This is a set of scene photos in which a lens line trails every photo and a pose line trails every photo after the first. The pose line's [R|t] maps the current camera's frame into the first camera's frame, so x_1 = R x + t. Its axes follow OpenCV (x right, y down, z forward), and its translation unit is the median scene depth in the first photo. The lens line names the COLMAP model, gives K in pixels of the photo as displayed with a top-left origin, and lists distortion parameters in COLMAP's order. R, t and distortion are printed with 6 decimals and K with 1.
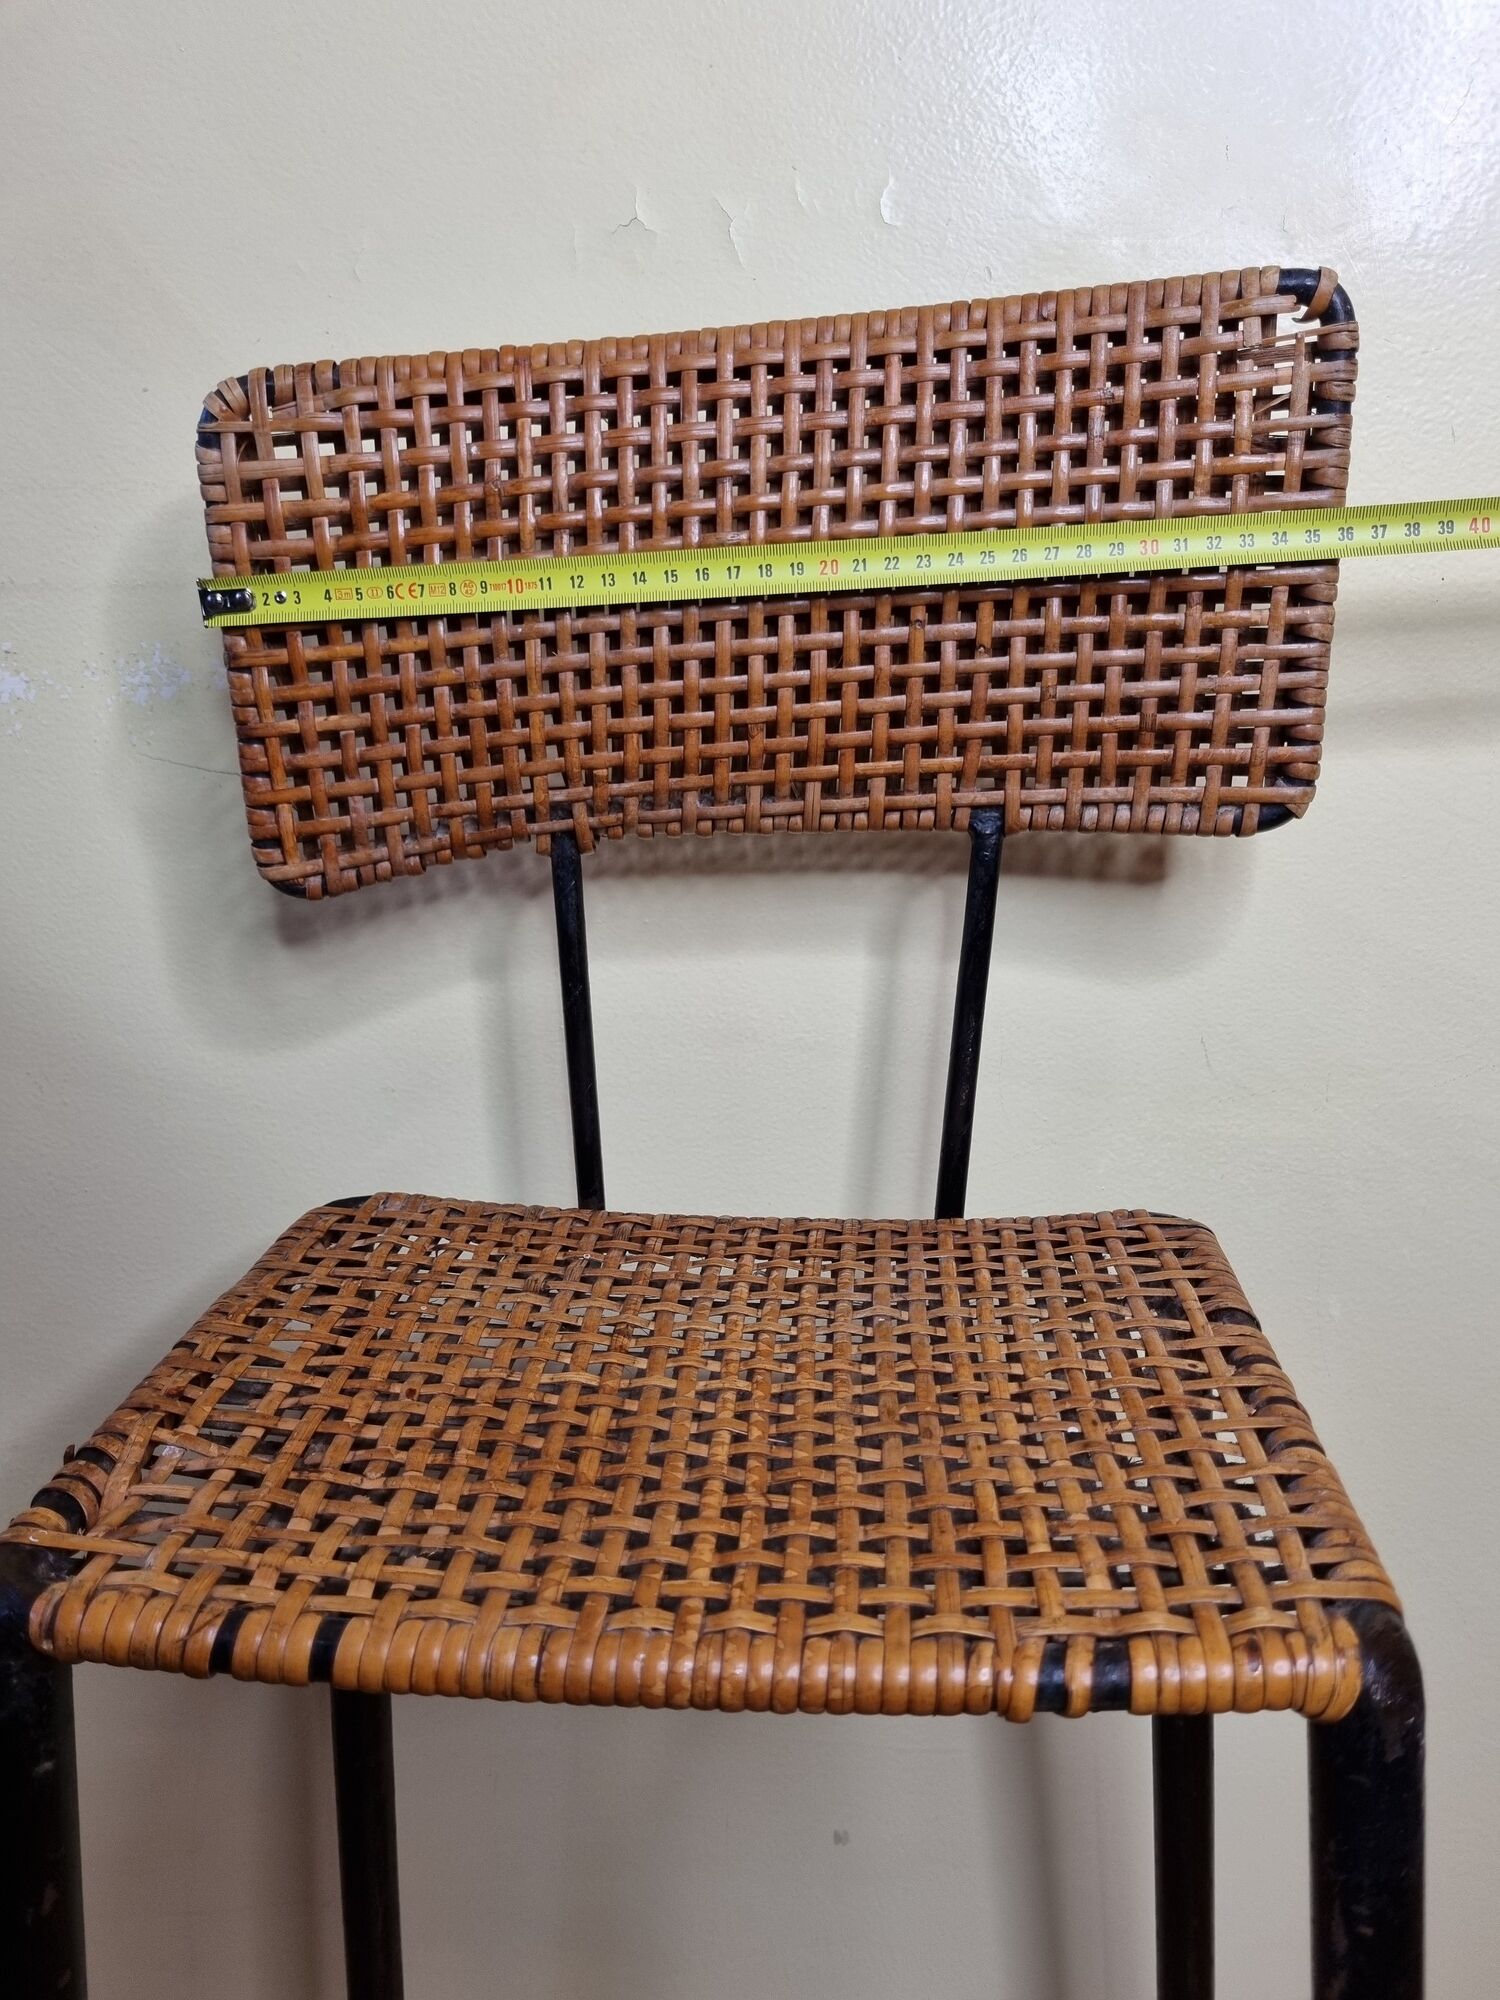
lens RADIAL K [[1517.0, 0, 750.0], [0, 1517.0, 1000.0], [0, 0, 1]] dist [0.013405, -0.012940]
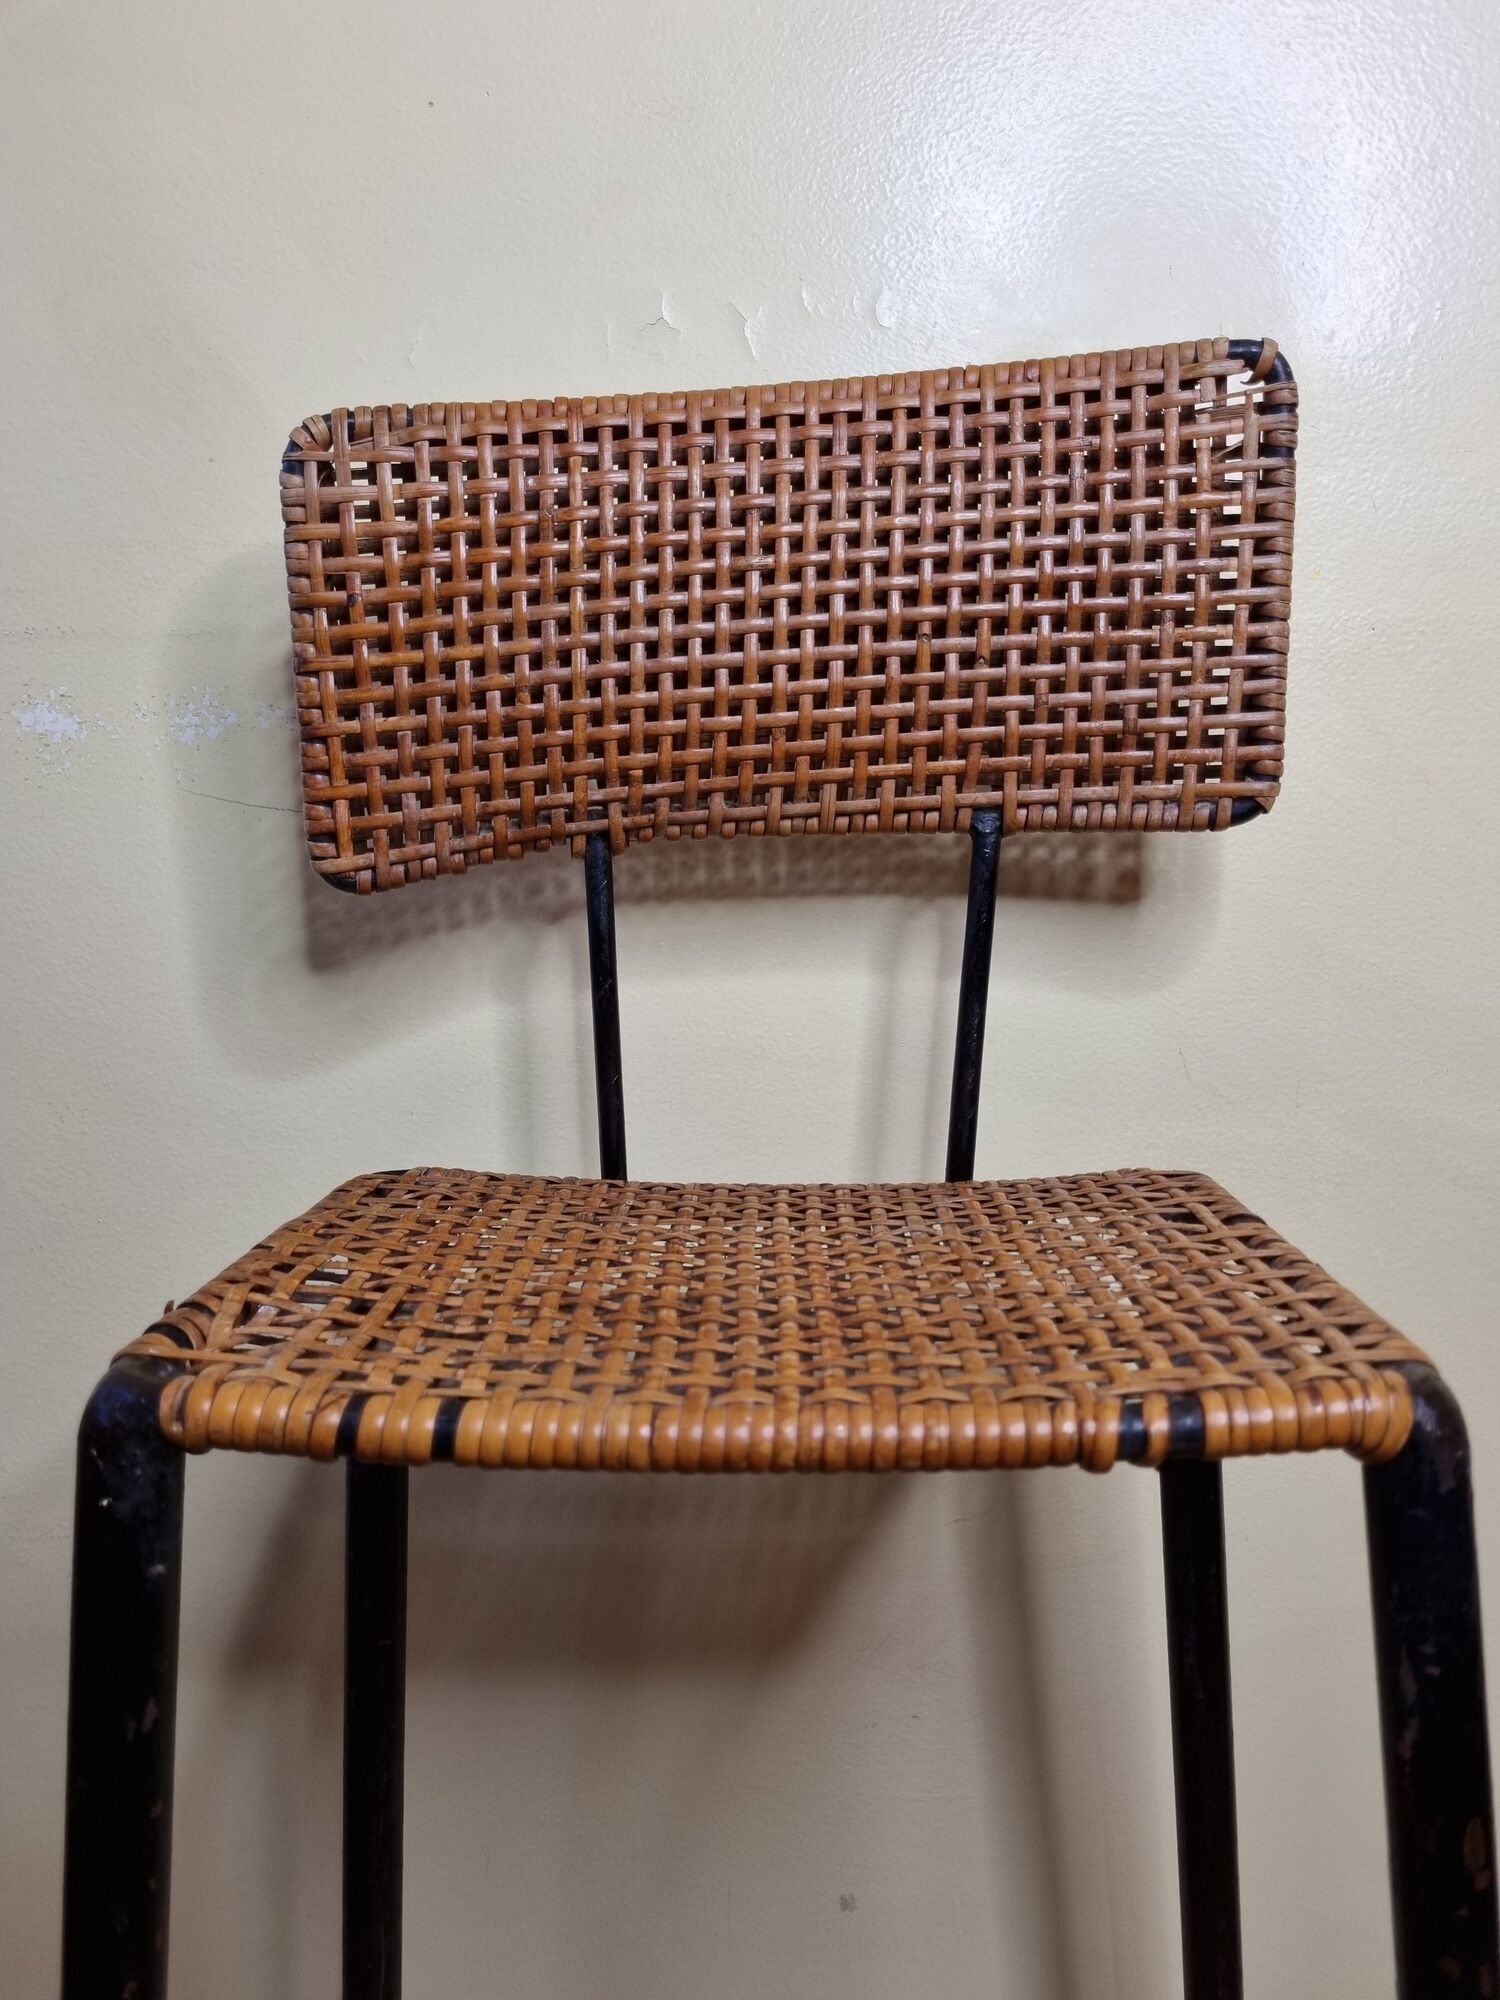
lens RADIAL K [[1511.1, 0, 750.0], [0, 1511.1, 1000.0], [0, 0, 1]] dist [0.008828, 0.005313]
pose [[0.998608, -0.000436, 0.052741, -0.077495], [0.008320, 0.988748, -0.149360, 0.183042], [-0.052082, 0.149591, 0.987375, -0.056259]]
